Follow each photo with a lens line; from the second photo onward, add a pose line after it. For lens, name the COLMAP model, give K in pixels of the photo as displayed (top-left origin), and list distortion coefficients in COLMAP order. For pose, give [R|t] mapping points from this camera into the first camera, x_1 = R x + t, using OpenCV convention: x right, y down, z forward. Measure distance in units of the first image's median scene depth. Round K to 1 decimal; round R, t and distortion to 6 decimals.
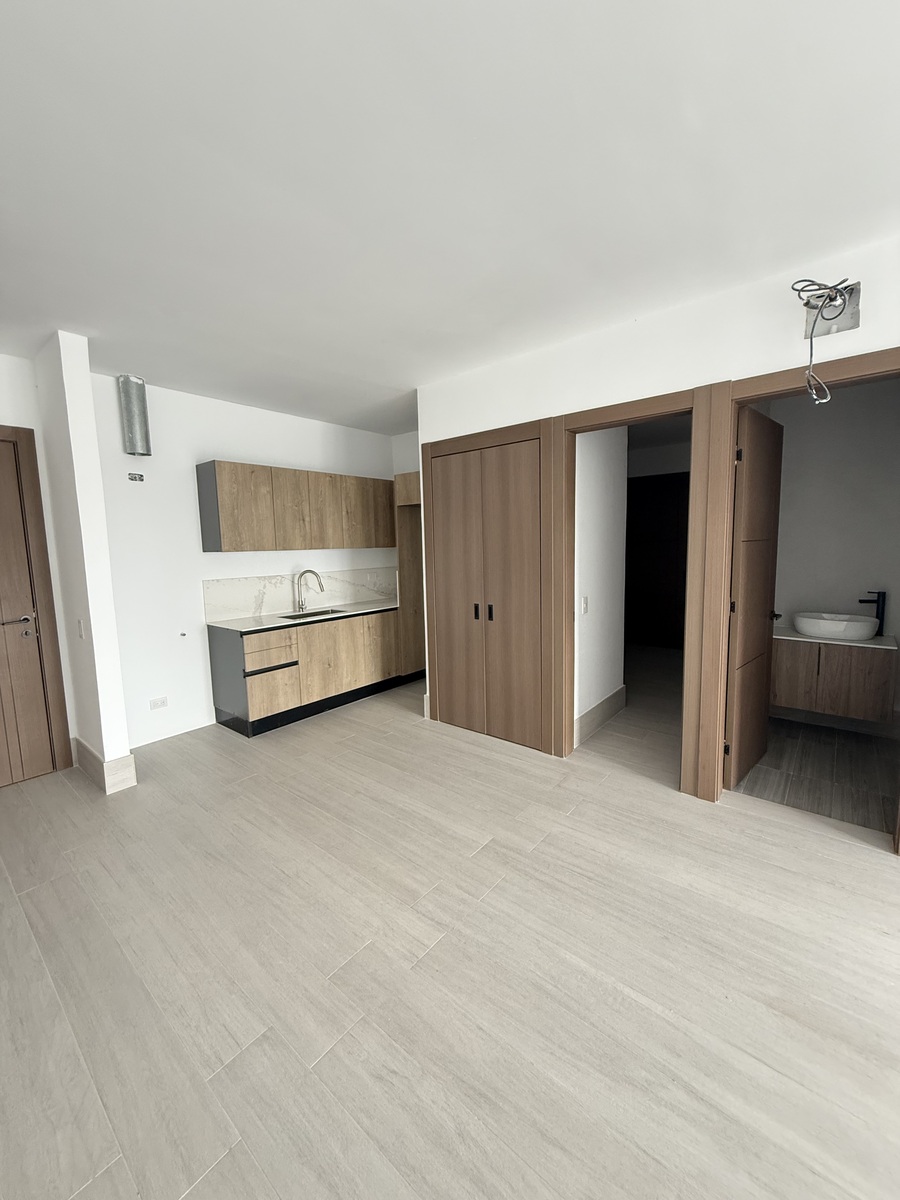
lens RADIAL K [[476.5, 0, 450.4], [0, 476.5, 594.8], [0, 0, 1]] dist [-0.002483, 0.001369]
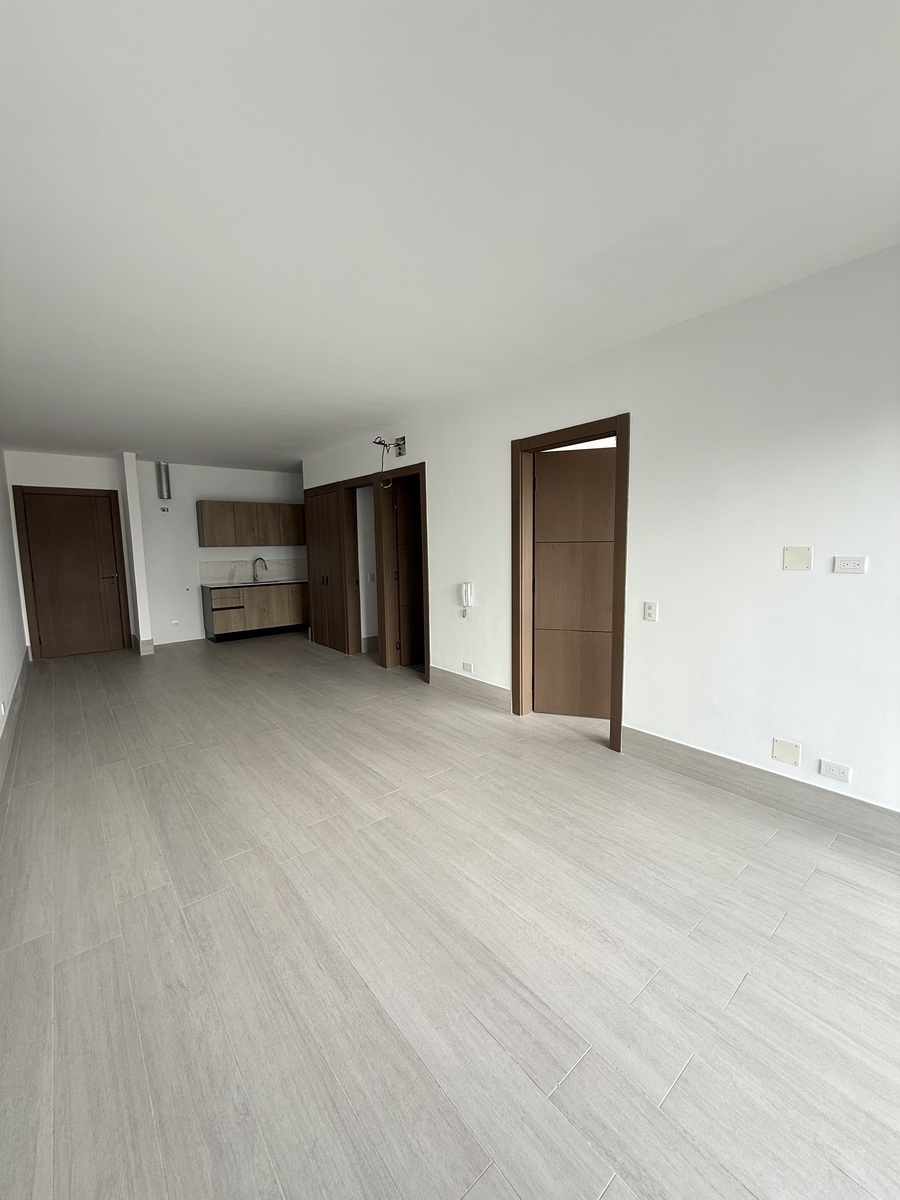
lens RADIAL K [[476.5, 0, 452.3], [0, 476.5, 595.5], [0, 0, 1]] dist [-0.002483, 0.001369]
pose [[0.983501, 0.028078, -0.178709, 0.830531], [-0.026761, 0.999594, 0.009777, 0.058496], [0.178911, -0.004834, 0.983853, -0.700251]]
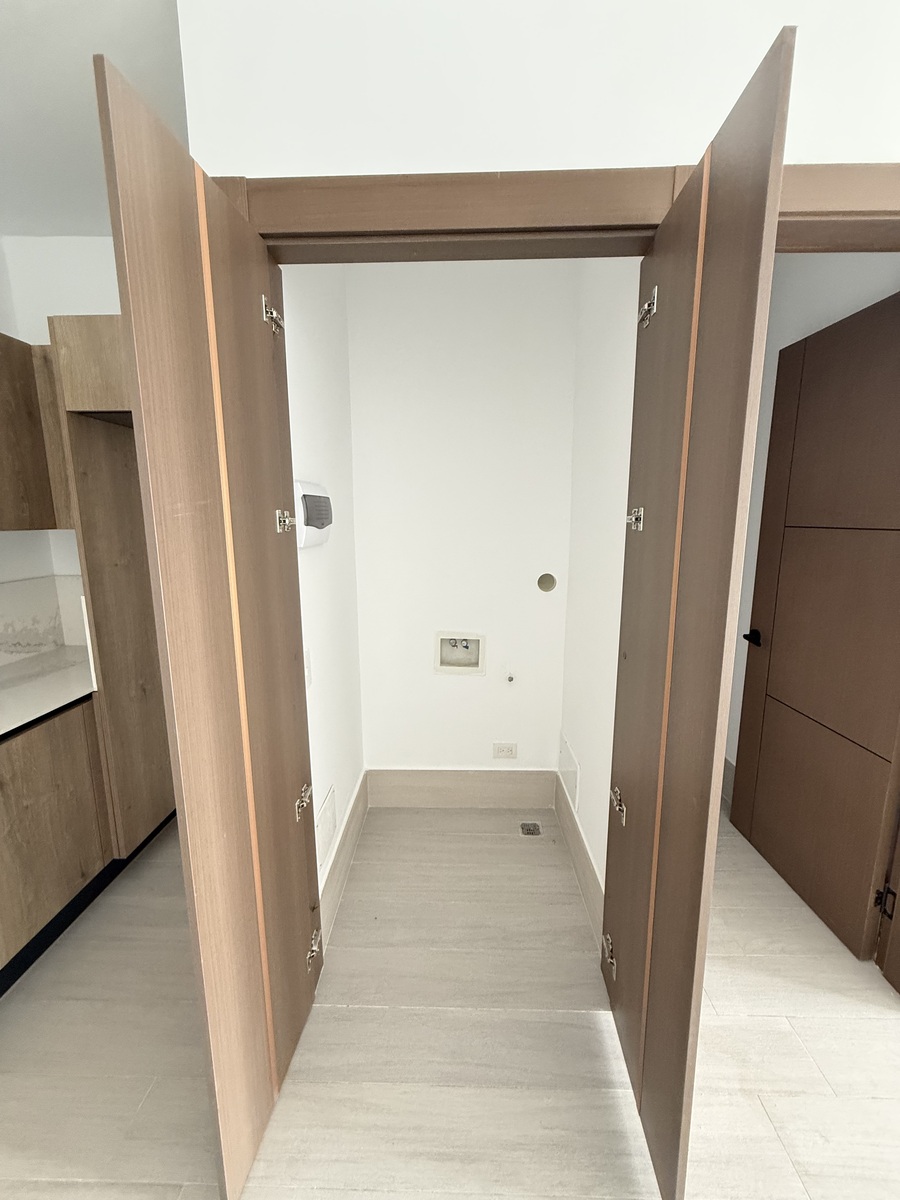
lens RADIAL K [[476.5, 0, 453.1], [0, 476.5, 595.7], [0, 0, 1]] dist [-0.002483, 0.001369]
pose [[0.781719, -0.090349, 0.617051, -0.139296], [0.059797, 0.995750, 0.070044, -0.072028], [-0.620757, -0.017858, 0.783800, 0.660813]]
